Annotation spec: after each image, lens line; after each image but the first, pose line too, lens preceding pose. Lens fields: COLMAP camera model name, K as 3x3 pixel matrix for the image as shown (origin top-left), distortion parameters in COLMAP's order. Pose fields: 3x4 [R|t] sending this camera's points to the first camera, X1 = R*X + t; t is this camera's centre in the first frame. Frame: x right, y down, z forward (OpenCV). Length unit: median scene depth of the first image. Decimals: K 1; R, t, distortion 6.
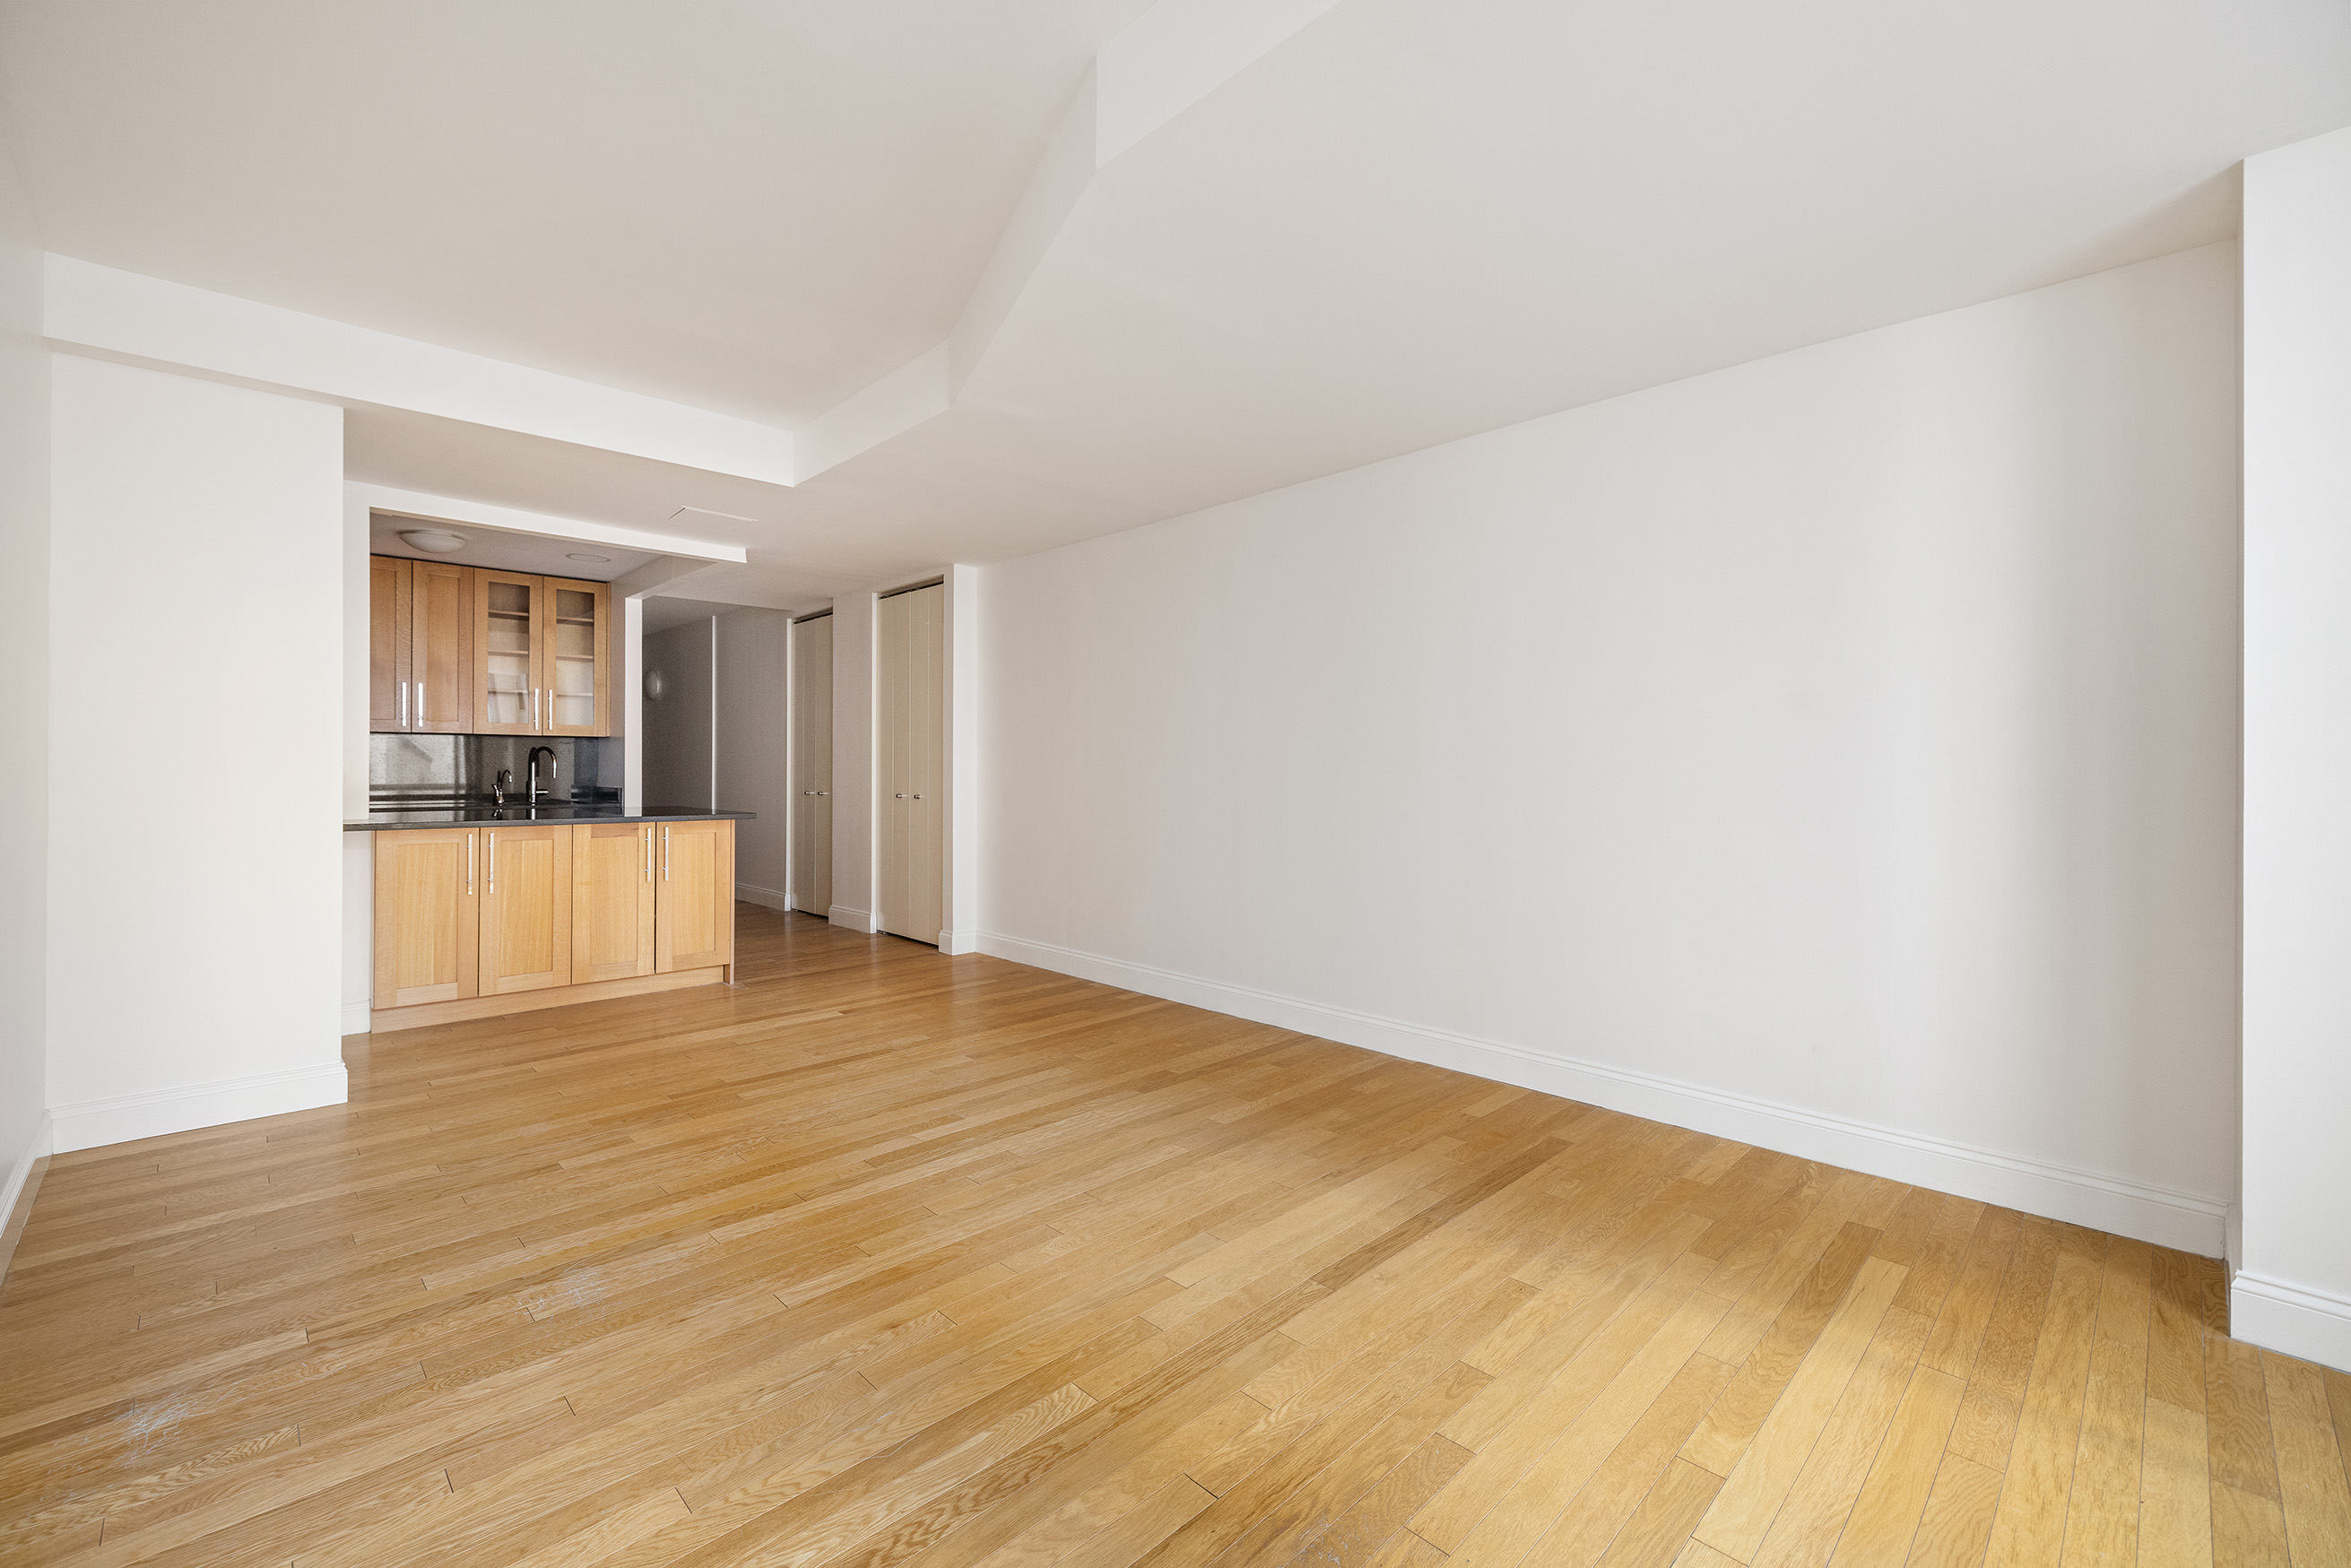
lens RADIAL K [[983.0, 0, 1165.5], [0, 983.0, 771.1], [0, 0, 1]] dist [-0.004422, -0.000217]
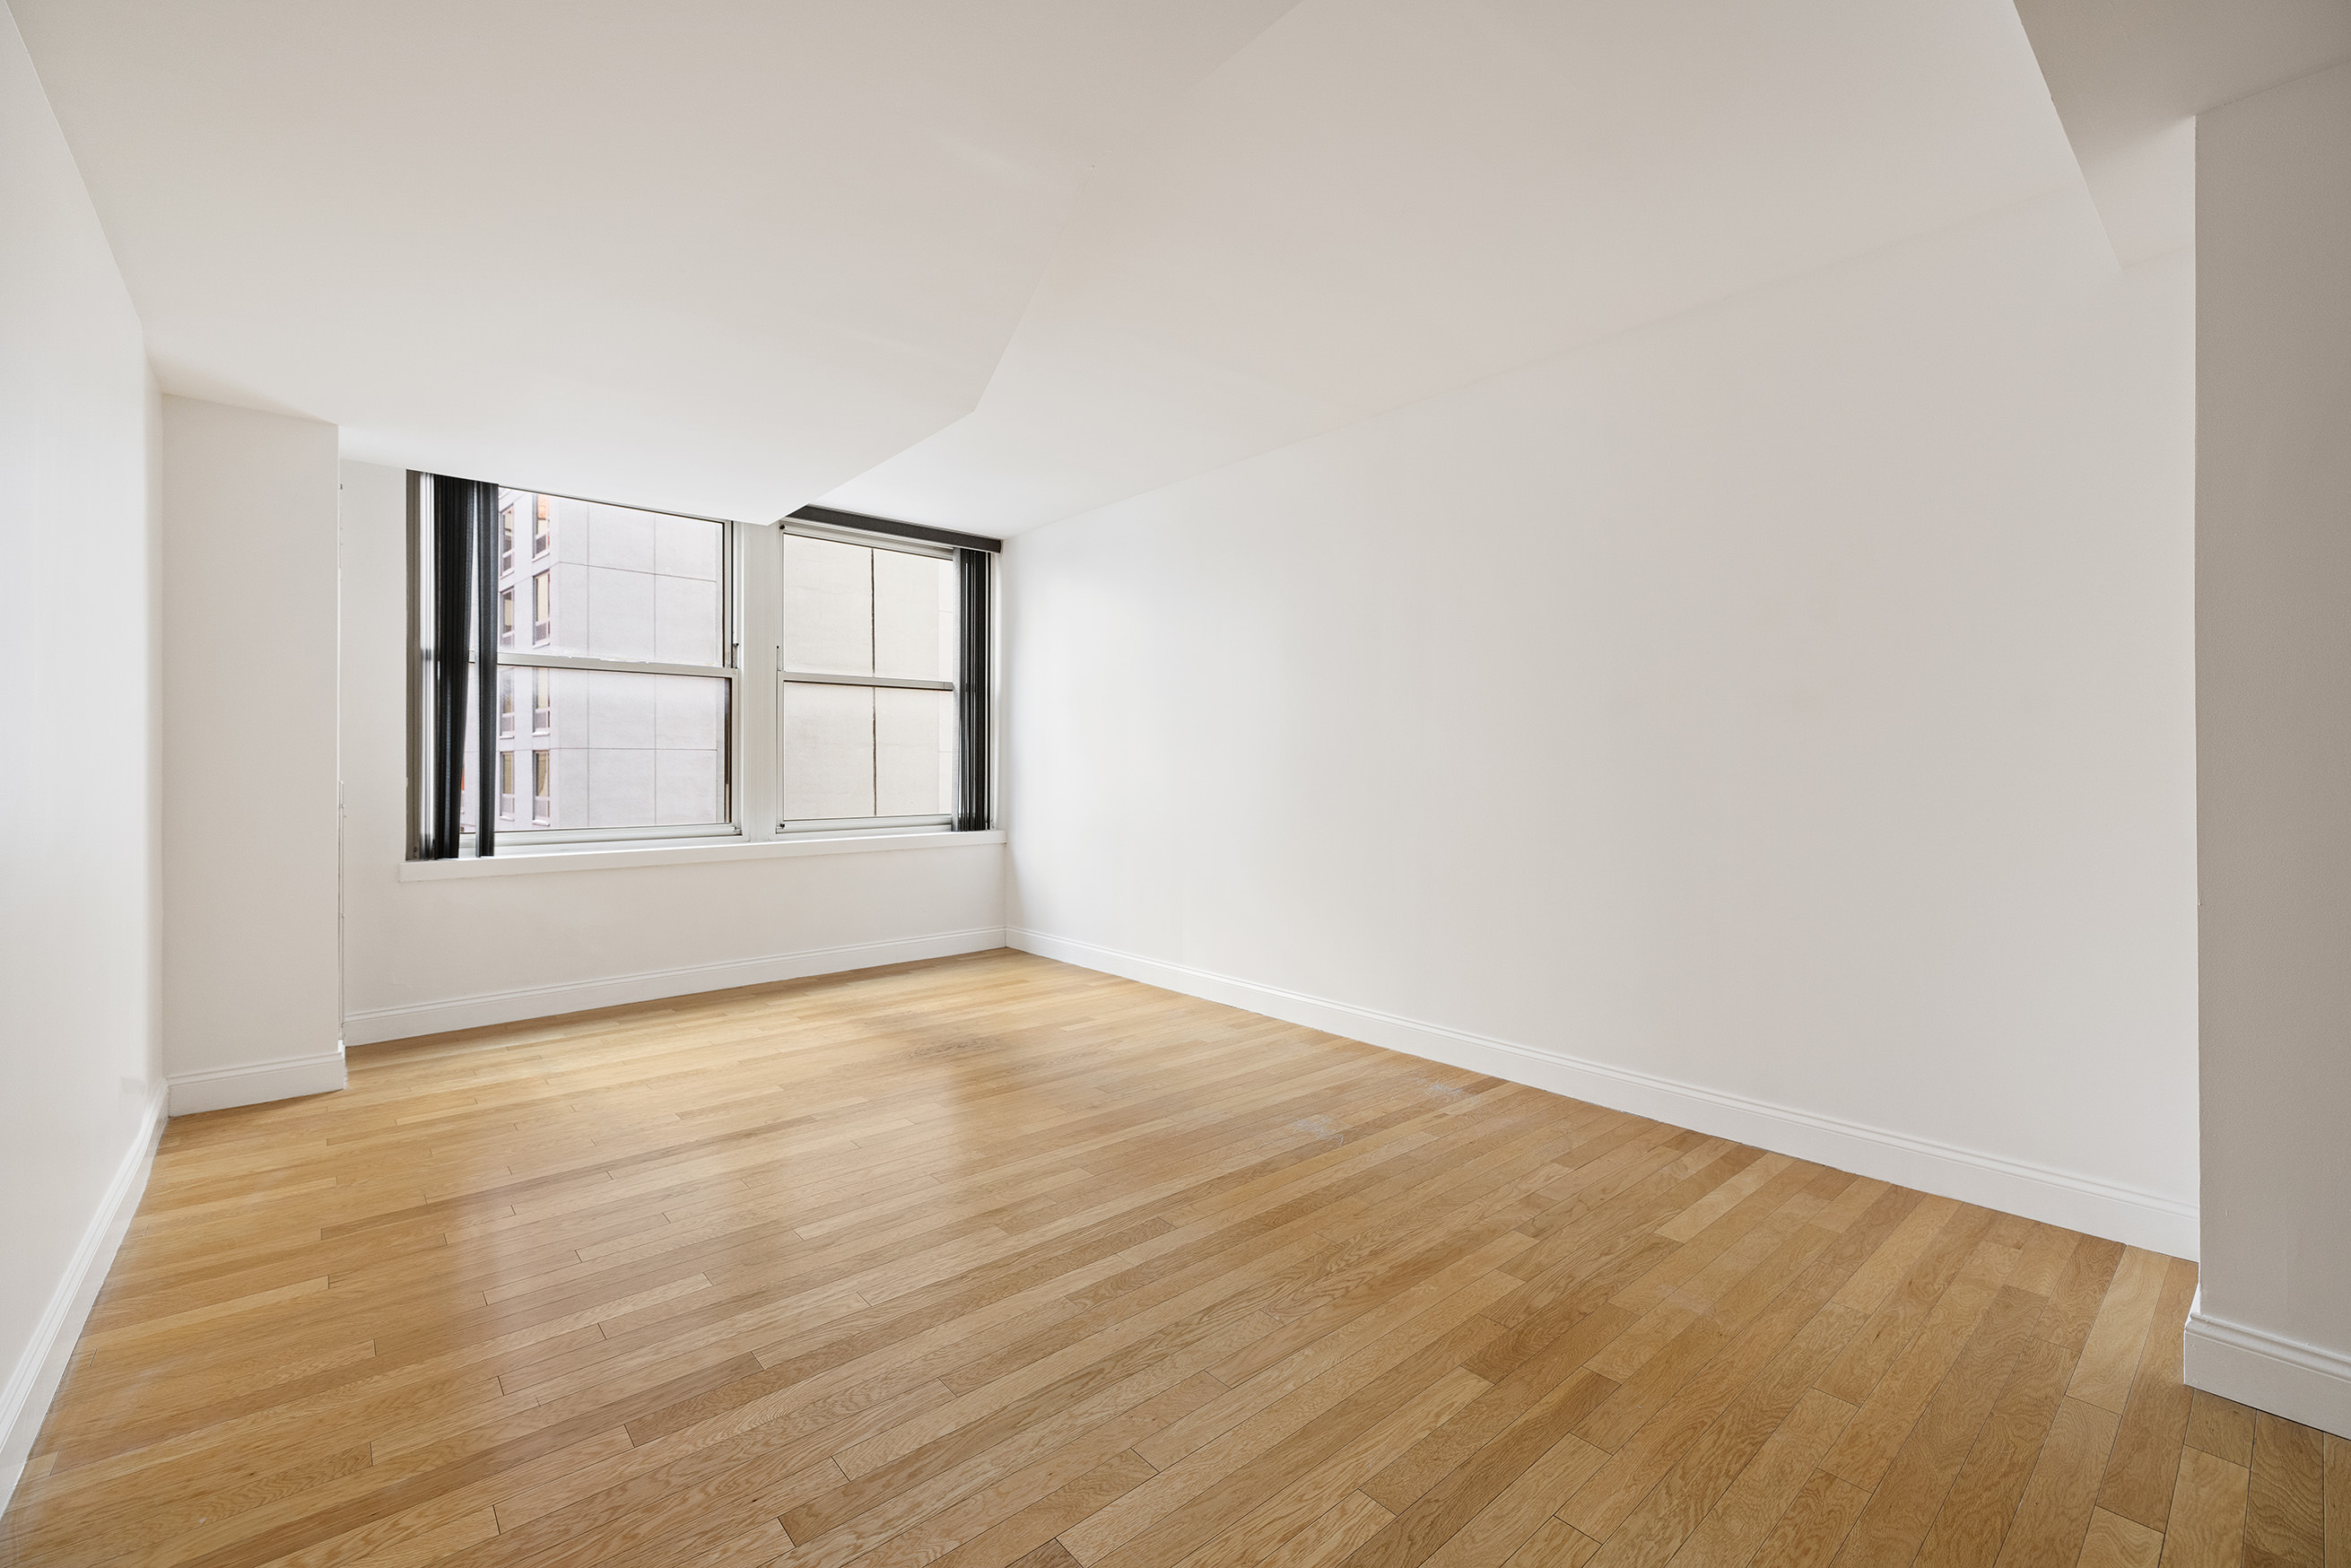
lens RADIAL K [[983.1, 0, 1170.7], [0, 983.1, 772.2], [0, 0, 1]] dist [-0.004422, -0.000217]
pose [[-0.998505, -0.003938, 0.054510, -0.351880], [-0.003260, 0.999916, 0.012519, -0.014266], [-0.054554, 0.012322, -0.998435, 1.880275]]
